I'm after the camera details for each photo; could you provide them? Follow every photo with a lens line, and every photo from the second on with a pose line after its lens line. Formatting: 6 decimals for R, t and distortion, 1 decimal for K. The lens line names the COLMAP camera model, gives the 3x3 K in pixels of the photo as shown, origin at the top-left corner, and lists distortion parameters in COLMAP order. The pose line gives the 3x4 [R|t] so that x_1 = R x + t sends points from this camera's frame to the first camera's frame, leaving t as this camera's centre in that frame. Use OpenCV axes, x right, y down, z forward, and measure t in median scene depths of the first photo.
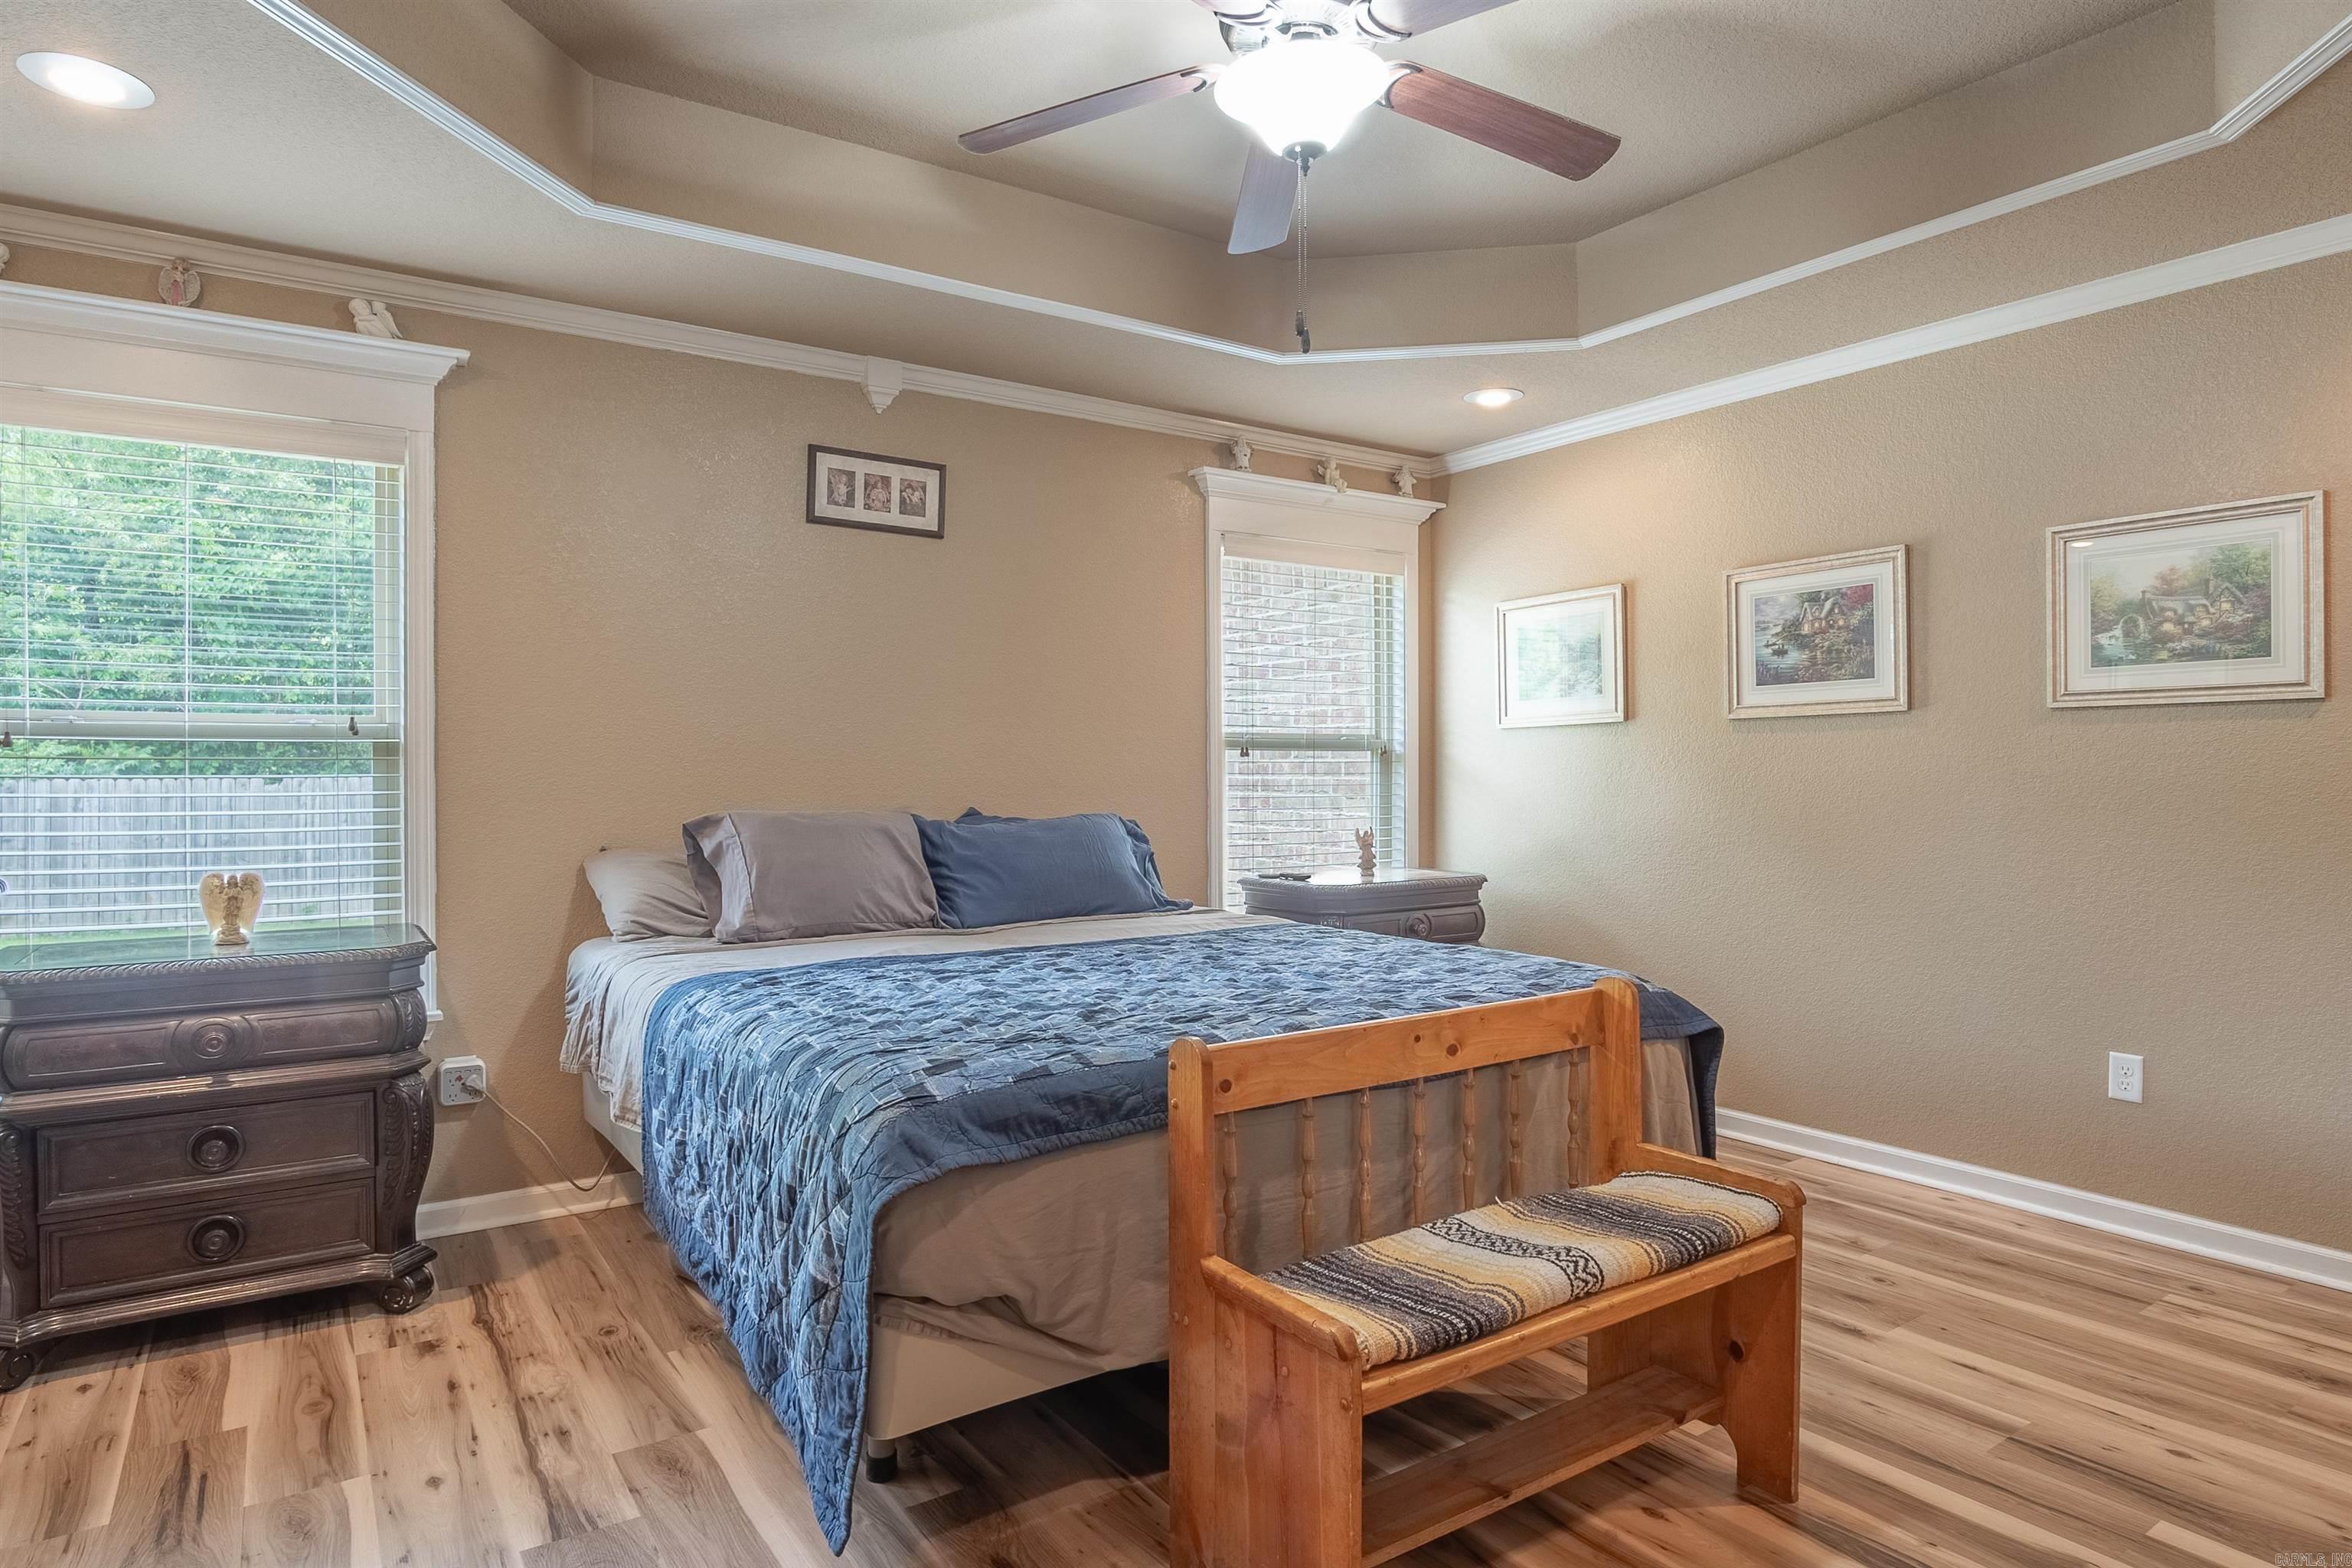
lens RADIAL K [[1289.2, 0, 1189.7], [0, 1289.2, 771.3], [0, 0, 1]] dist [-0.034793, 0.008464]
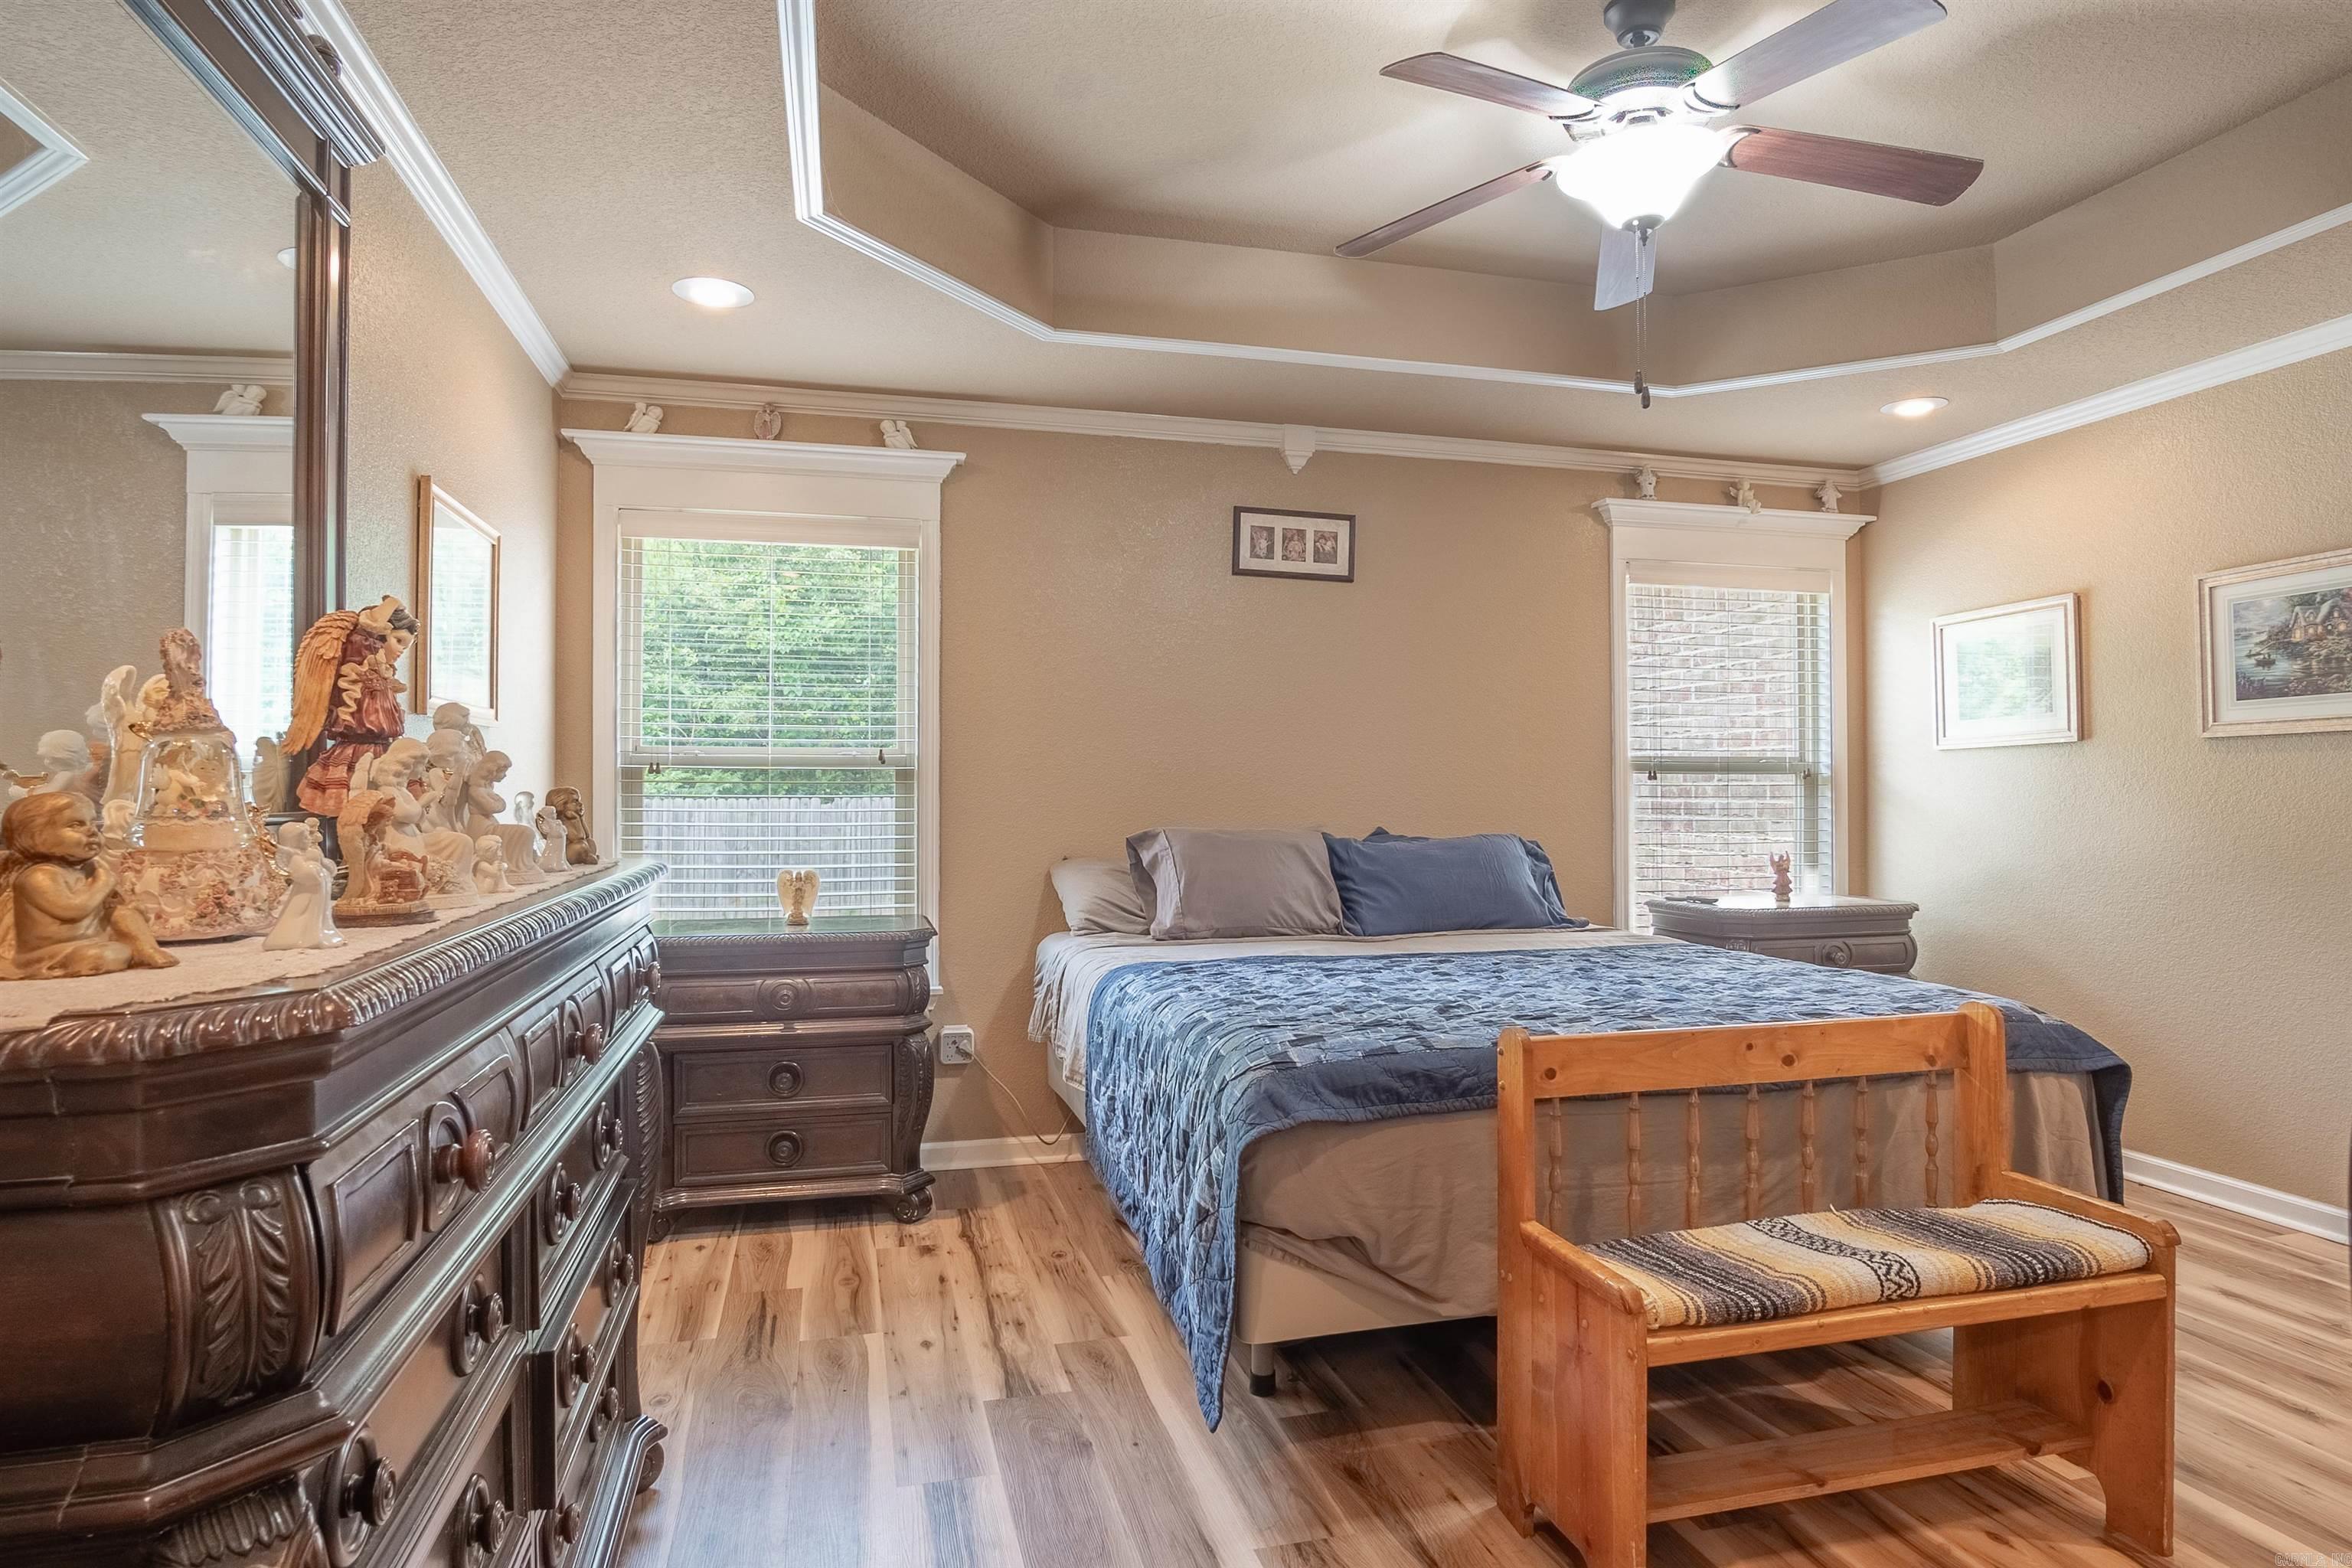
lens RADIAL K [[1289.2, 0, 1210.9], [0, 1289.2, 761.6], [0, 0, 1]] dist [-0.034793, 0.008464]
pose [[0.944328, -0.005885, -0.328953, 0.084160], [-0.002585, 0.999676, -0.025306, 0.000760], [0.328995, 0.024748, 0.944007, -0.115974]]
